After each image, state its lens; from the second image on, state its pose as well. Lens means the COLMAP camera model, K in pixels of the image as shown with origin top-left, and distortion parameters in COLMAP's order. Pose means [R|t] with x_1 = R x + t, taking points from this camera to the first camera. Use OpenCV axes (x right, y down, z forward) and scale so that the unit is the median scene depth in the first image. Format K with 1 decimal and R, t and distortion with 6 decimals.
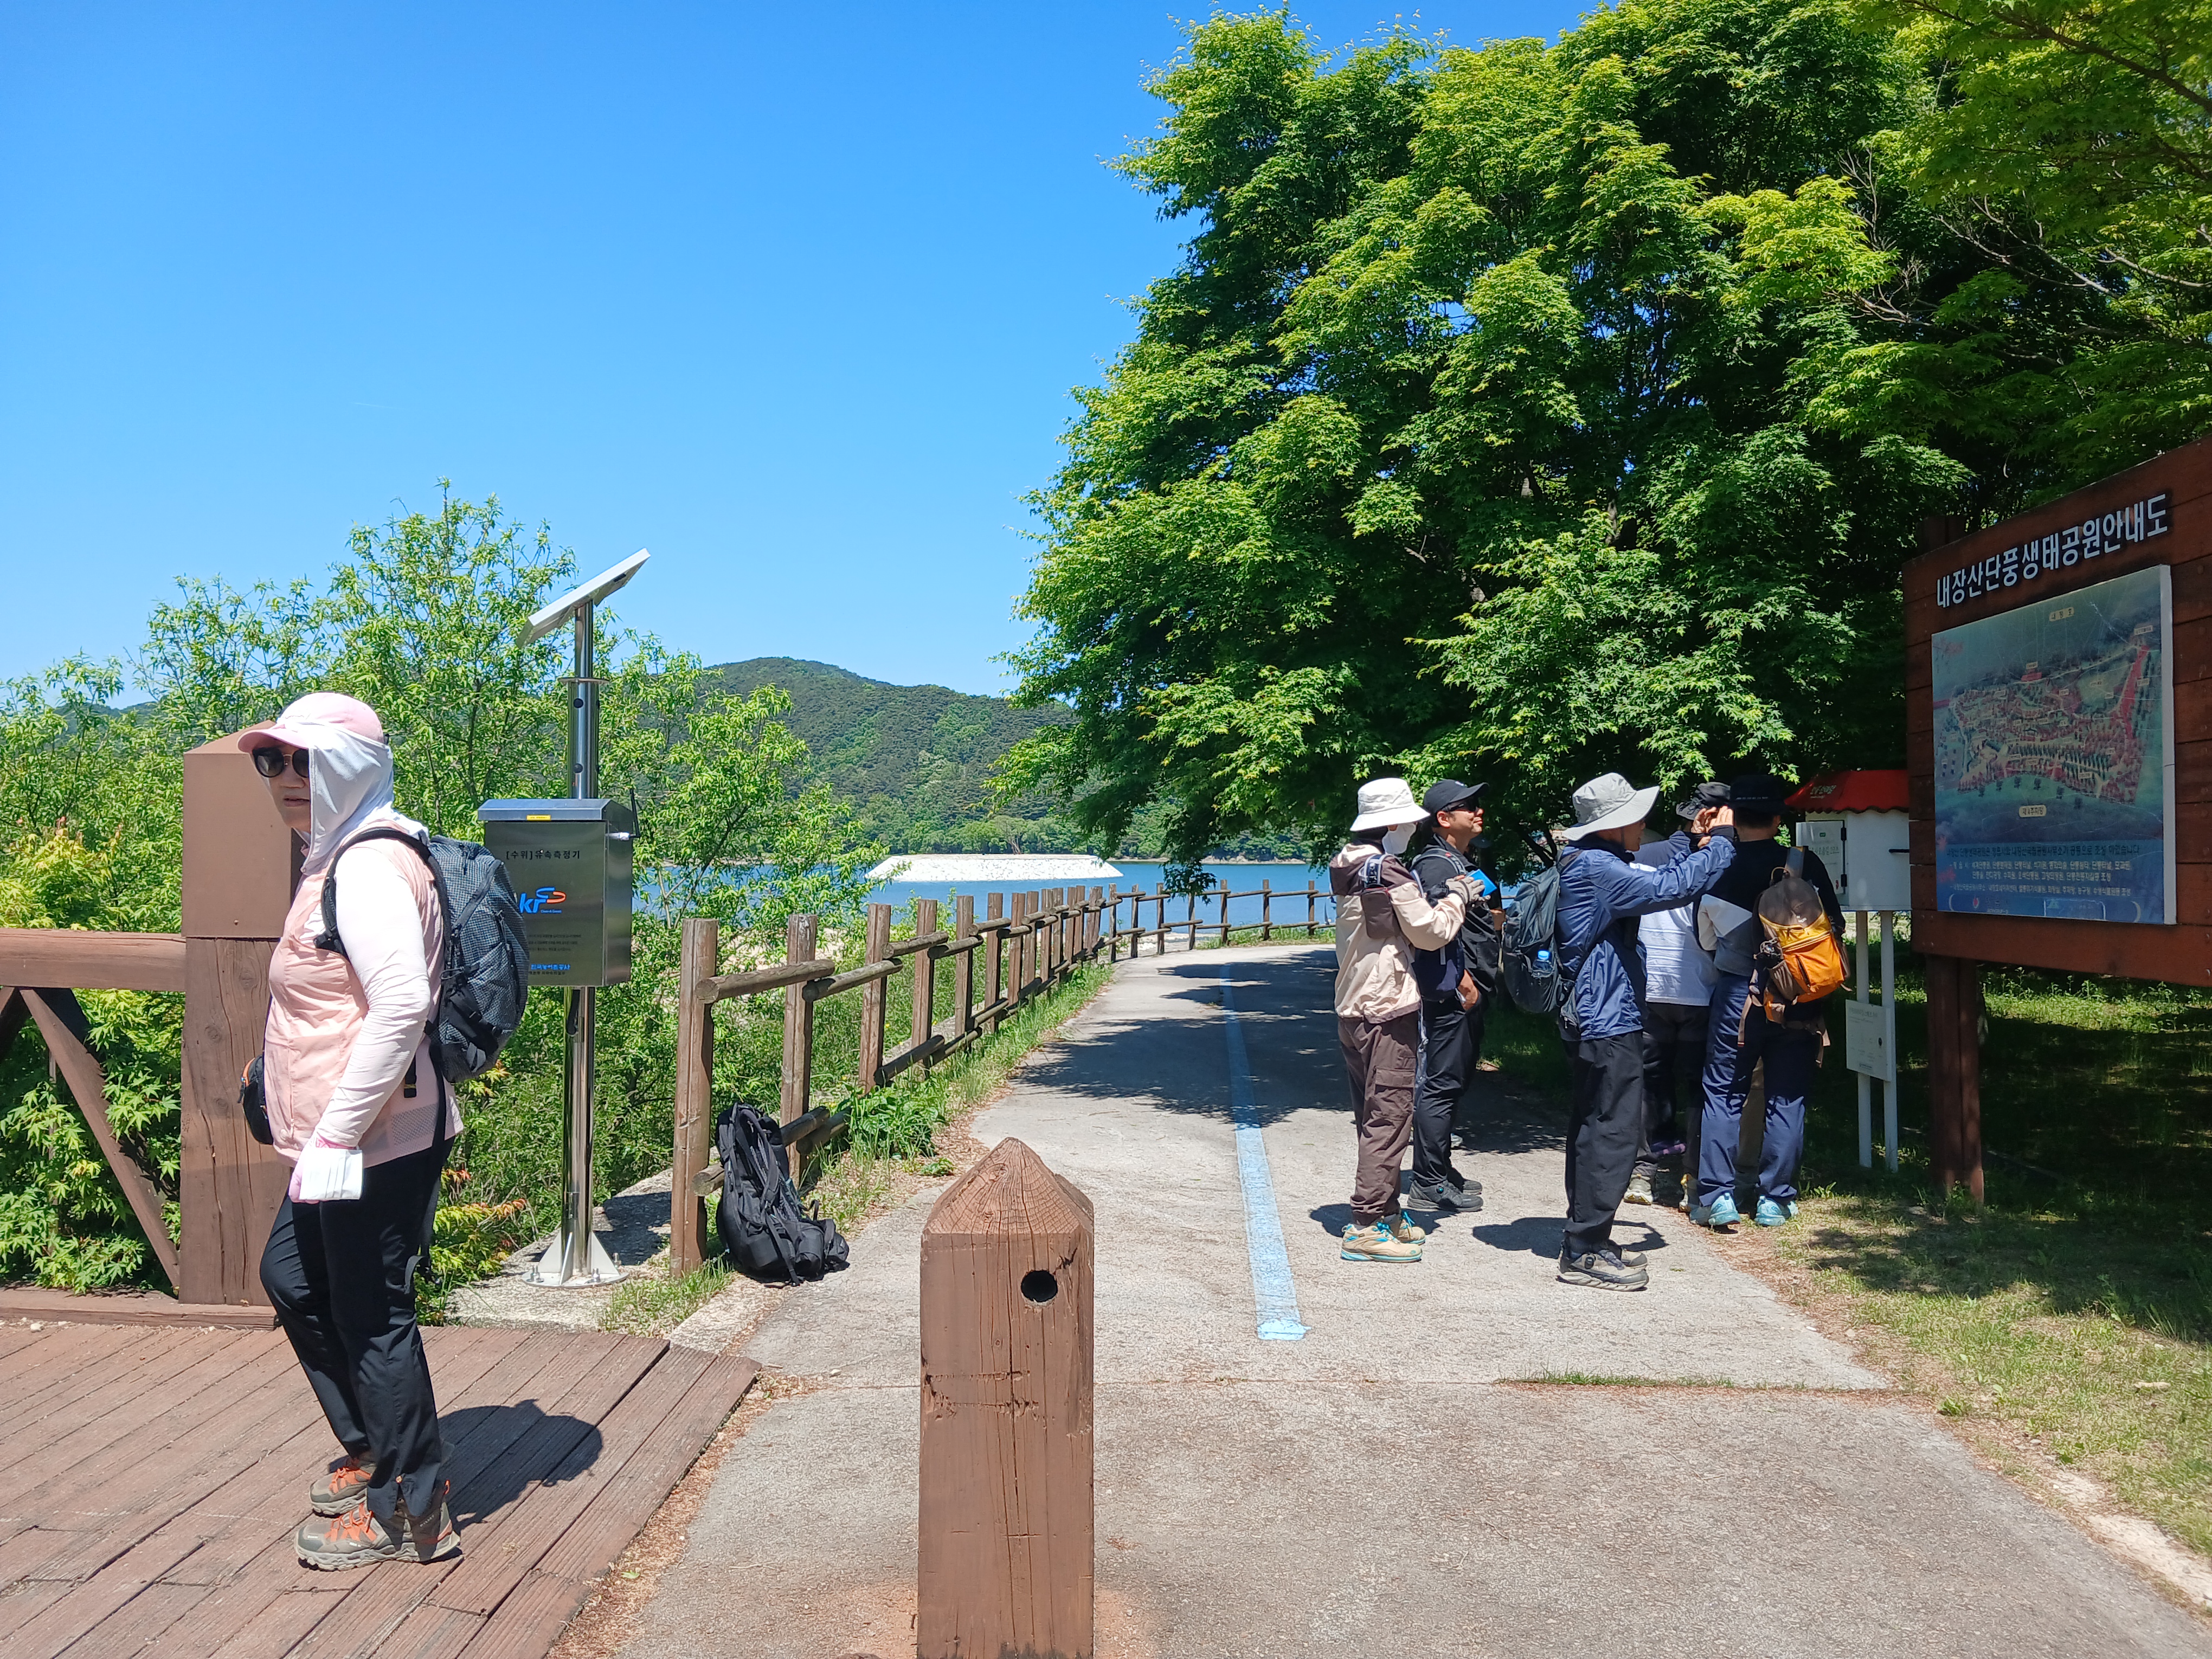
lens RADIAL K [[1795.8, 0, 1104.3], [0, 1795.8, 829.2], [0, 0, 1]] dist [-0.010888, -0.004407]
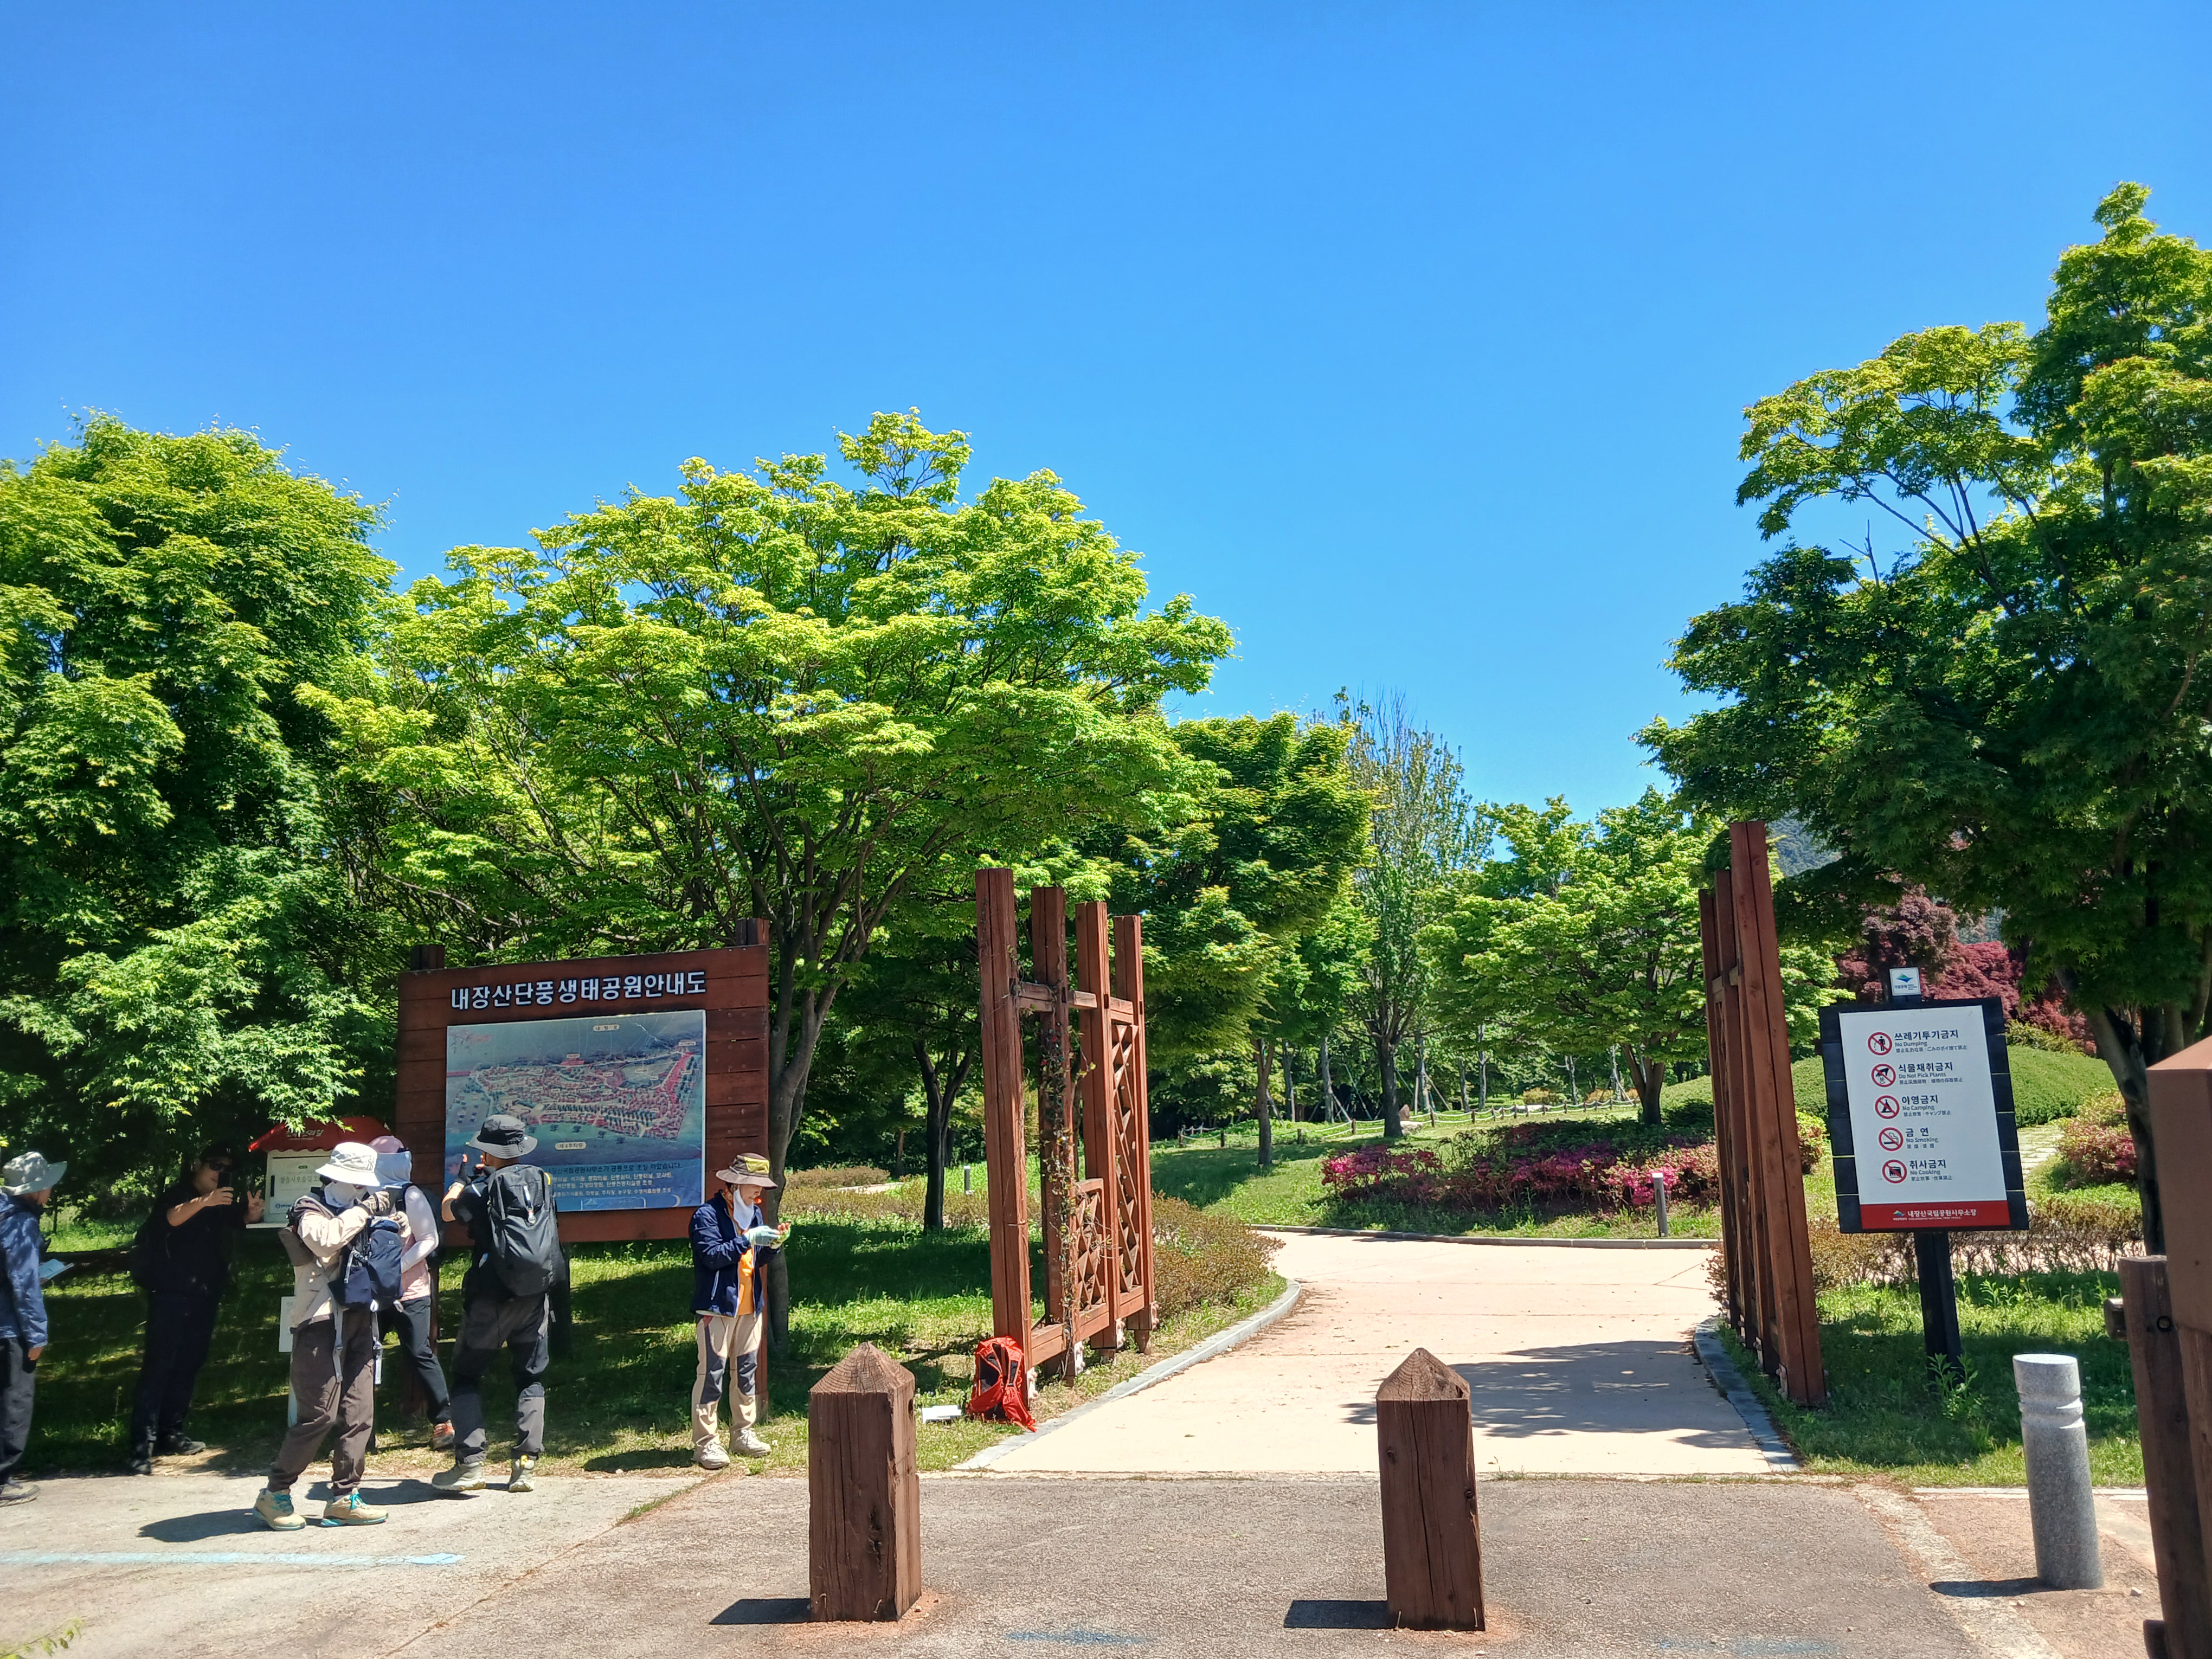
lens RADIAL K [[1795.8, 0, 1107.2], [0, 1795.8, 835.7], [0, 0, 1]] dist [-0.010888, -0.004407]
pose [[0.175728, 0.159527, 0.971427, -1.063078], [0.024405, 0.985773, -0.166298, -0.005036], [-0.984136, 0.052931, 0.169335, 0.234728]]
